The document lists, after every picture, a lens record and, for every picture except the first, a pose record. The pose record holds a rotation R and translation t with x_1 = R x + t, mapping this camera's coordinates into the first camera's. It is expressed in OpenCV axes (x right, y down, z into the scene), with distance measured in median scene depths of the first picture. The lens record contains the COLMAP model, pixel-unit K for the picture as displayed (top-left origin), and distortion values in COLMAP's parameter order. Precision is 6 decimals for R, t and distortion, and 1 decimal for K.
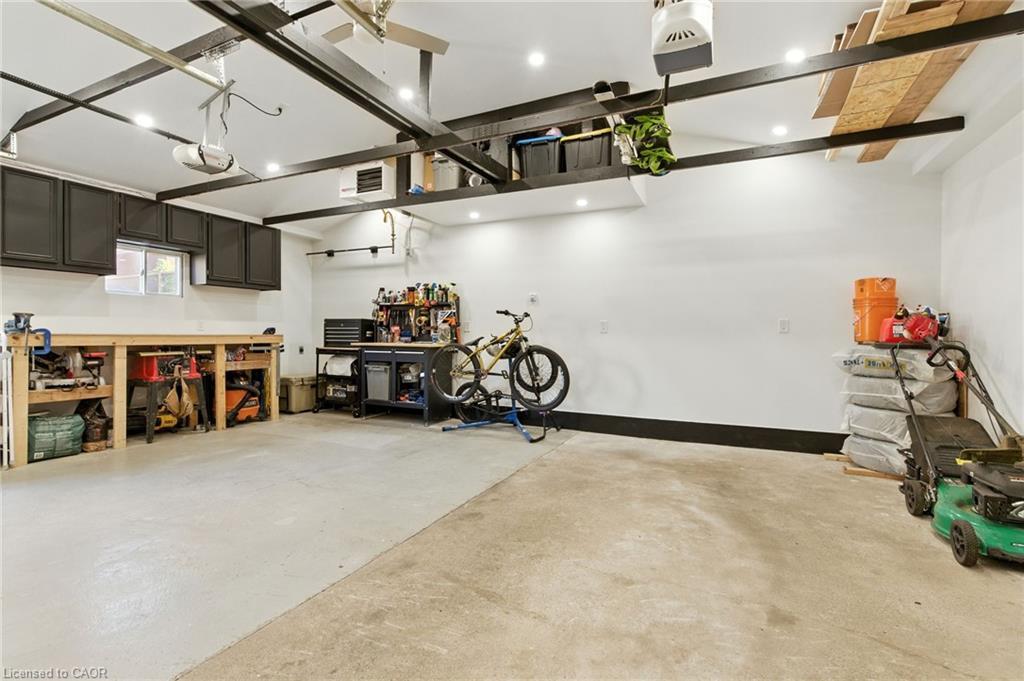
lens RADIAL K [[474.7, 0, 513.6], [0, 474.7, 339.6], [0, 0, 1]] dist [0.010378, -0.003406]
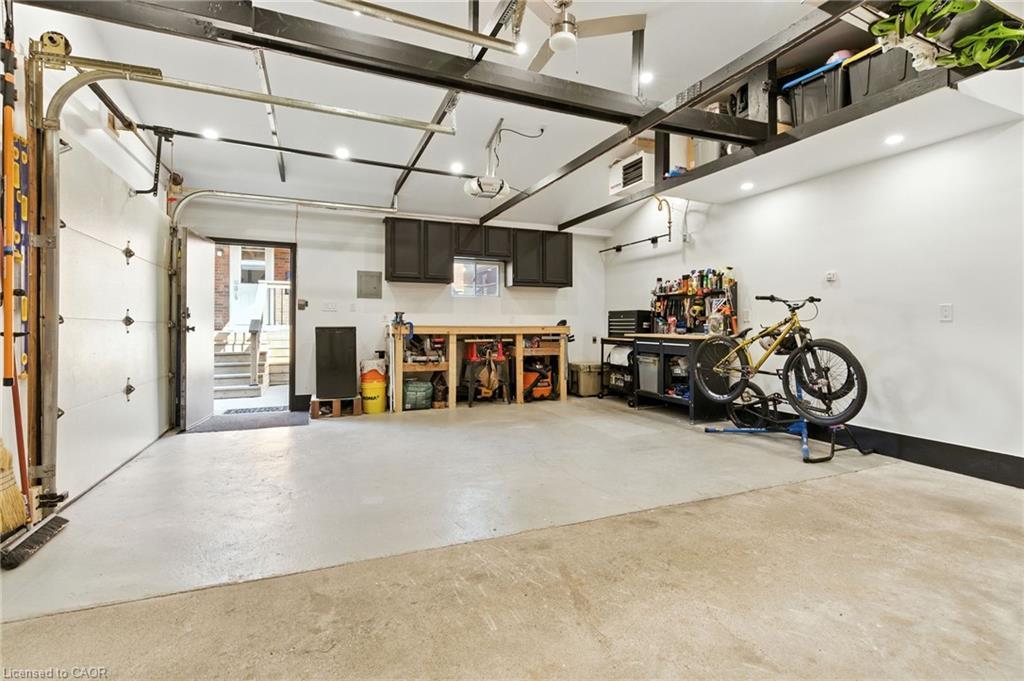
lens RADIAL K [[474.7, 0, 512.0], [0, 474.7, 331.2], [0, 0, 1]] dist [0.010378, -0.003406]
pose [[0.745118, 0.005200, -0.666912, 0.246547], [-0.004601, 0.999986, 0.002657, -0.000227], [0.666917, 0.001089, 0.745131, 0.105836]]
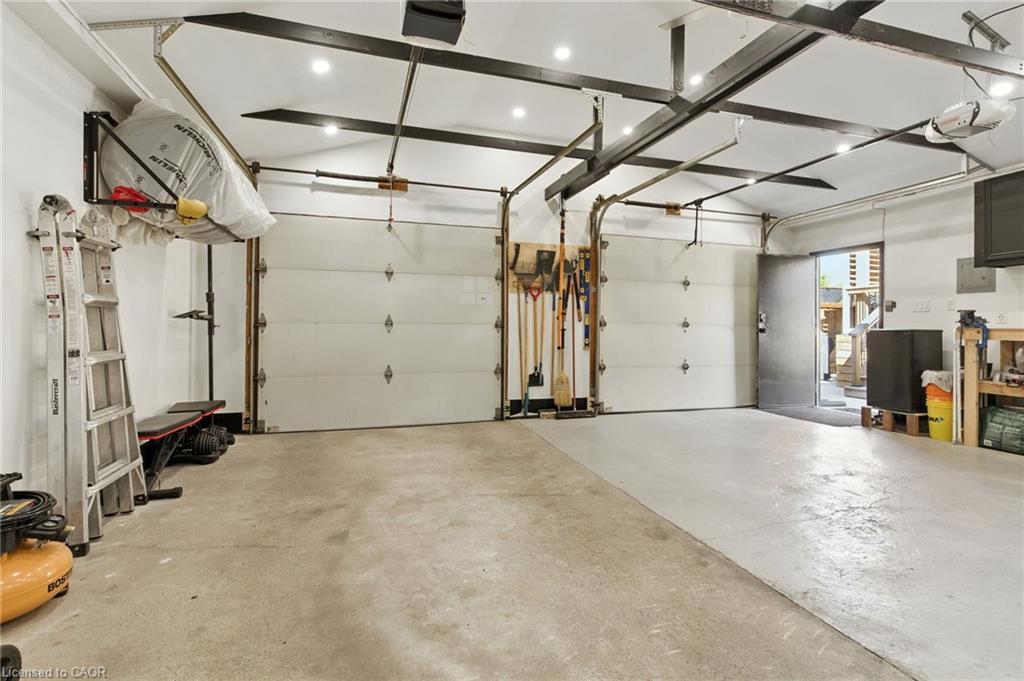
lens RADIAL K [[474.7, 0, 507.8], [0, 474.7, 331.1], [0, 0, 1]] dist [0.010378, -0.003406]
pose [[-0.742996, -0.003336, -0.669287, 0.519371], [-0.015870, 0.999794, 0.012635, -0.003282], [0.669107, 0.020009, -0.742897, 1.080556]]
